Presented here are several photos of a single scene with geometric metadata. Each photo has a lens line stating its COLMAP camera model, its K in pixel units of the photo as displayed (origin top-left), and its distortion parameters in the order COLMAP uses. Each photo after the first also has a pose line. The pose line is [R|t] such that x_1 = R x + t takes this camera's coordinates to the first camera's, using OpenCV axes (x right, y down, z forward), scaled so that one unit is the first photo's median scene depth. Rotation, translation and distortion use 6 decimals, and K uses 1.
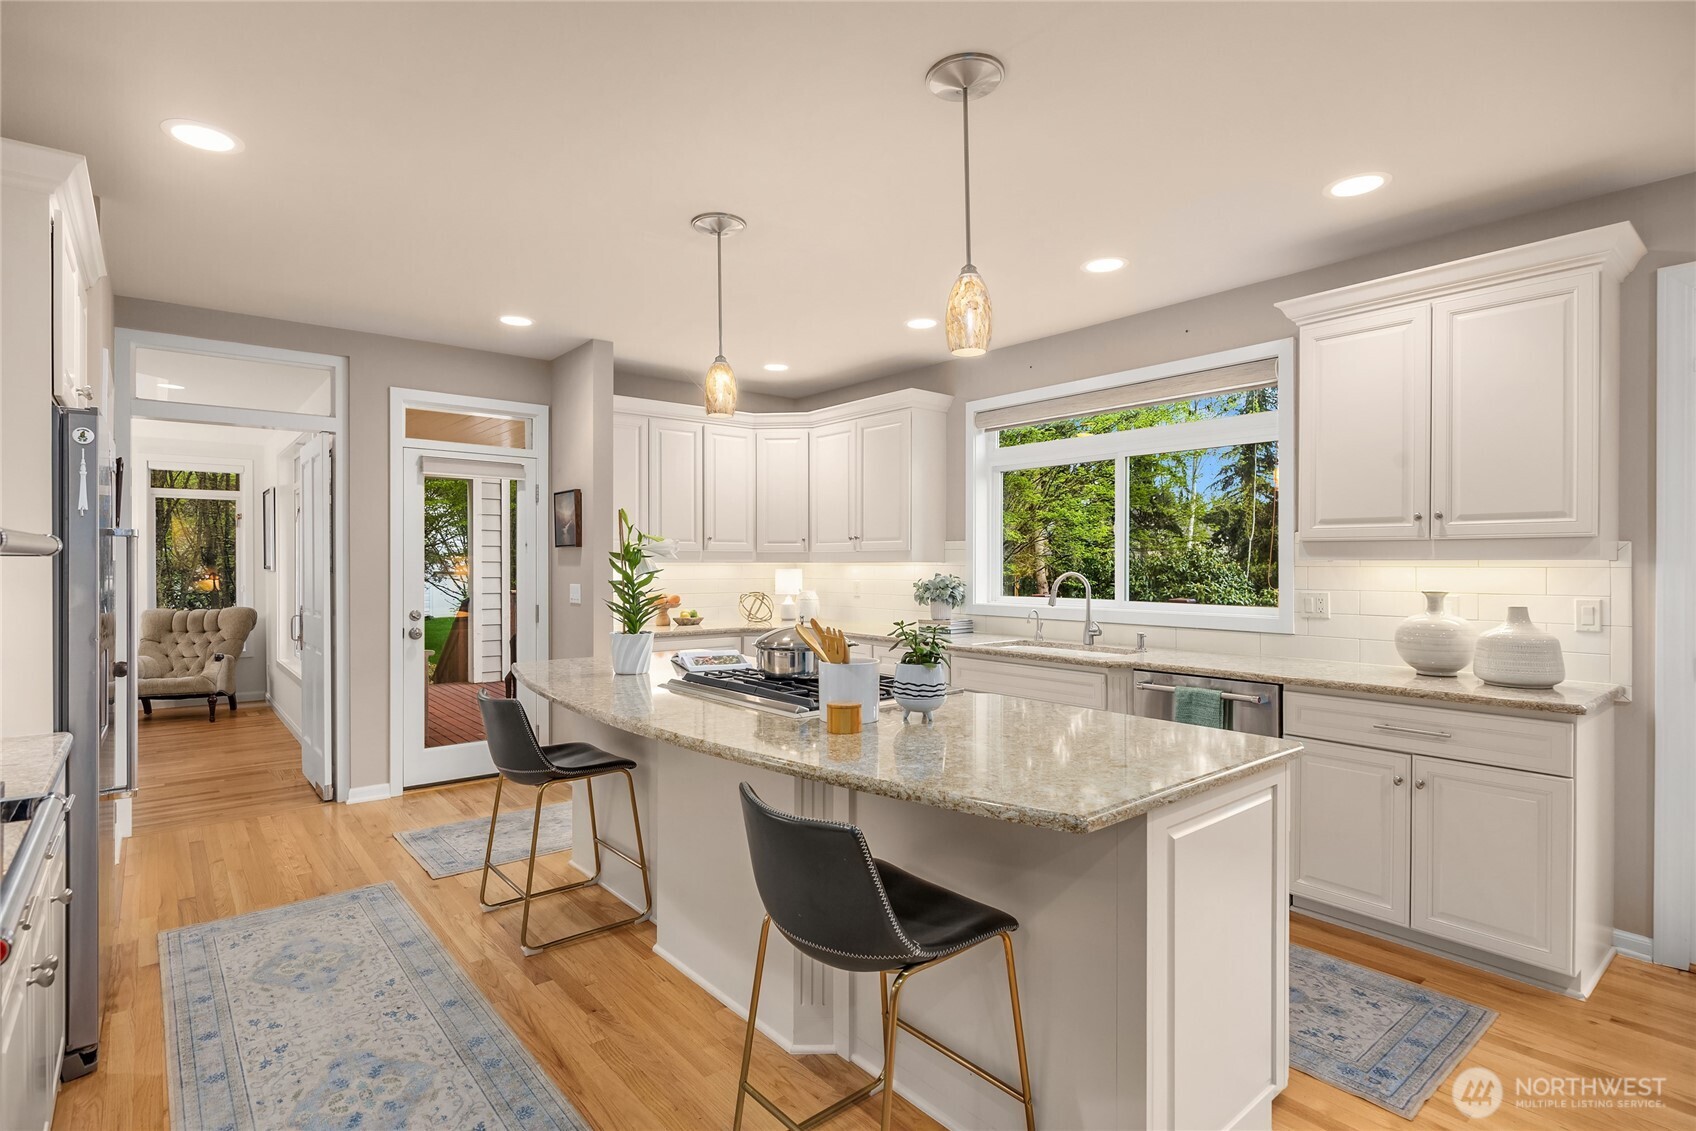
lens RADIAL K [[838.4, 0, 841.5], [0, 838.4, 568.4], [0, 0, 1]] dist [0.001125, -0.001523]
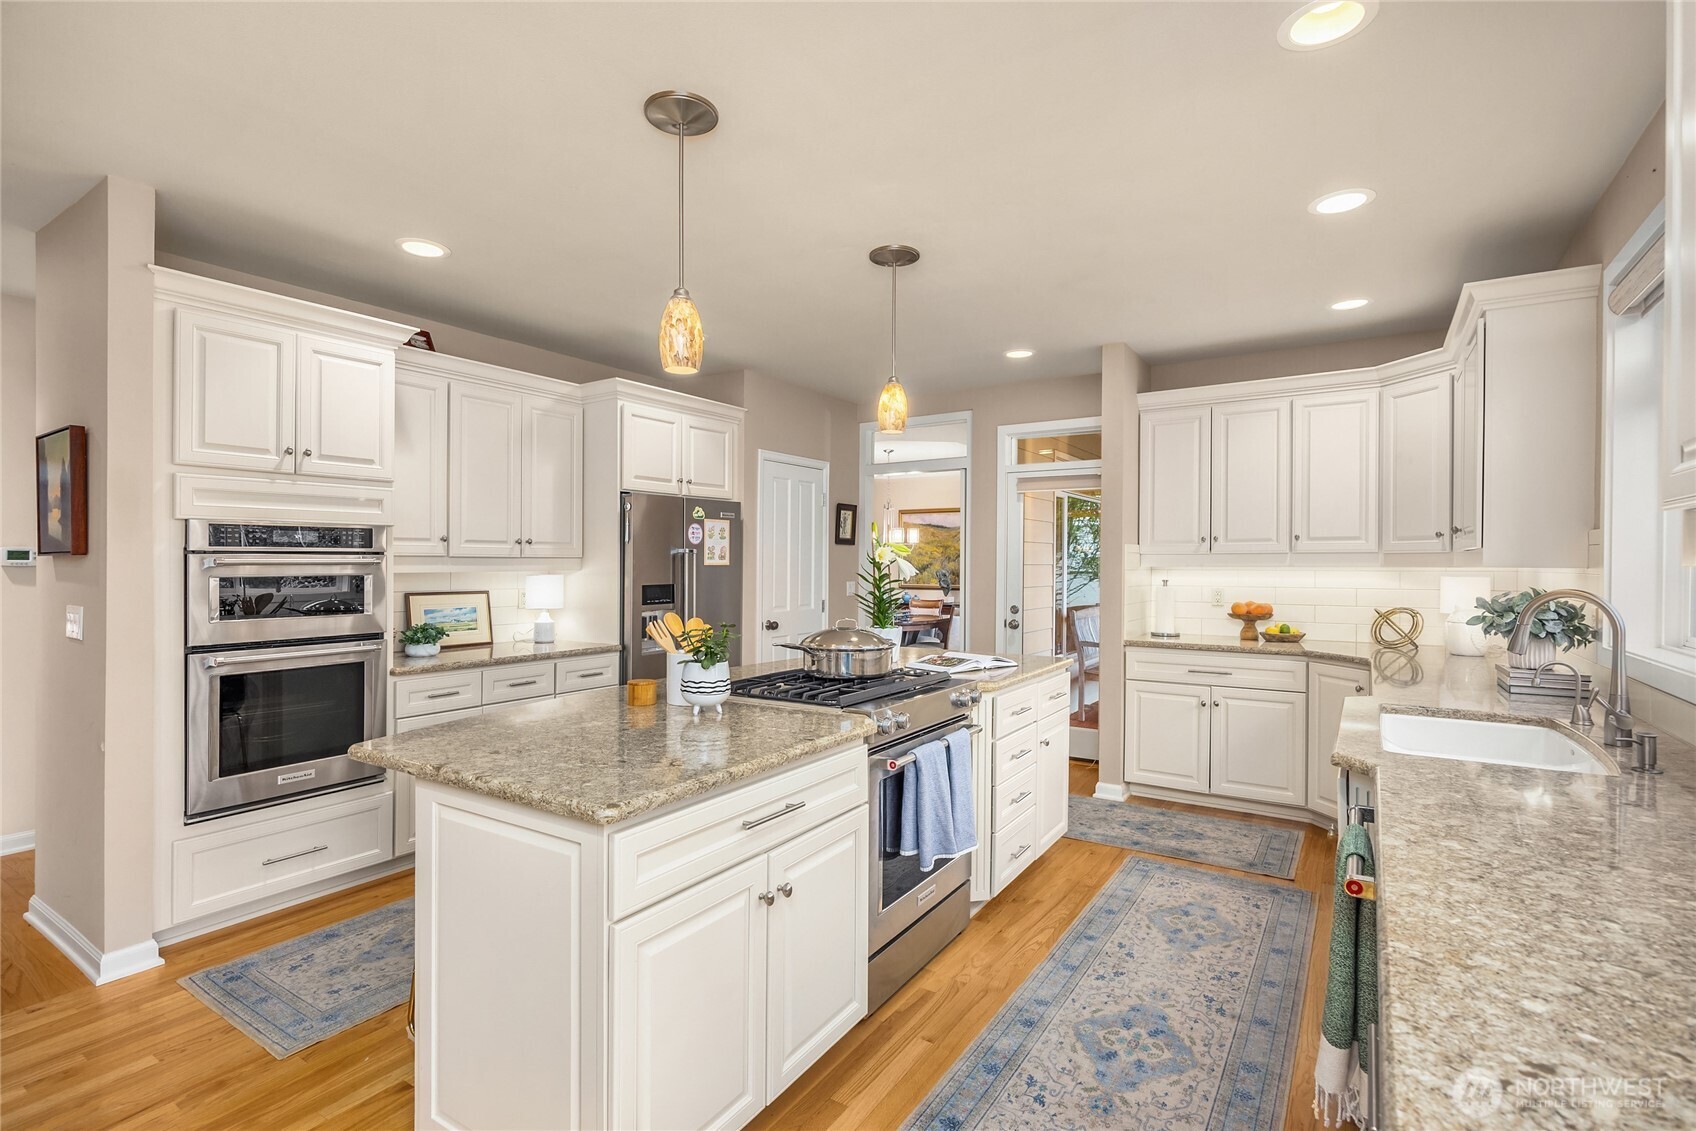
lens RADIAL K [[838.4, 0, 881.0], [0, 838.4, 524.4], [0, 0, 1]] dist [0.001125, -0.001523]
pose [[0.270961, -0.044636, -0.961555, 0.544158], [-0.012069, 0.998688, -0.049760, -0.002013], [0.962515, 0.025089, 0.270066, 0.442293]]
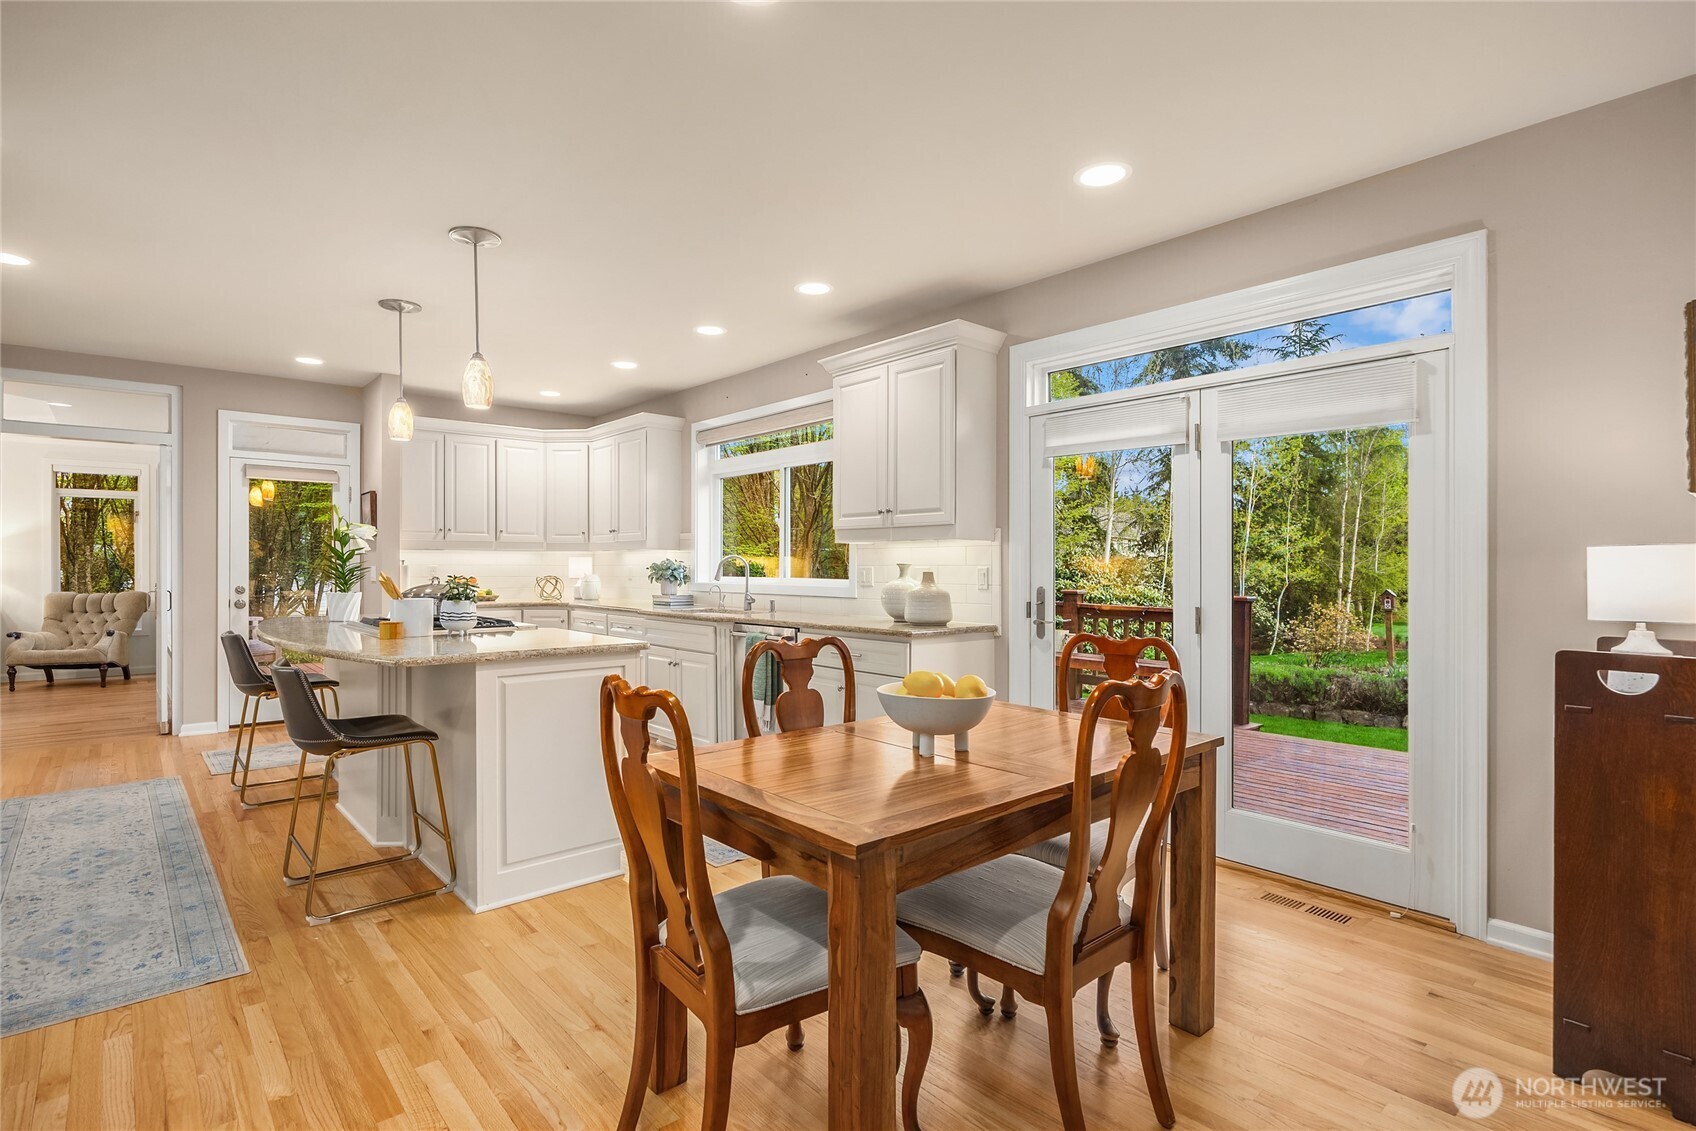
lens RADIAL K [[838.4, 0, 850.9], [0, 838.4, 569.3], [0, 0, 1]] dist [0.001125, -0.001523]
pose [[0.999659, 0.001618, 0.026062, 0.353818], [-0.001536, 0.999994, -0.003186, 0.025616], [-0.026067, 0.003144, 0.999655, -0.269871]]
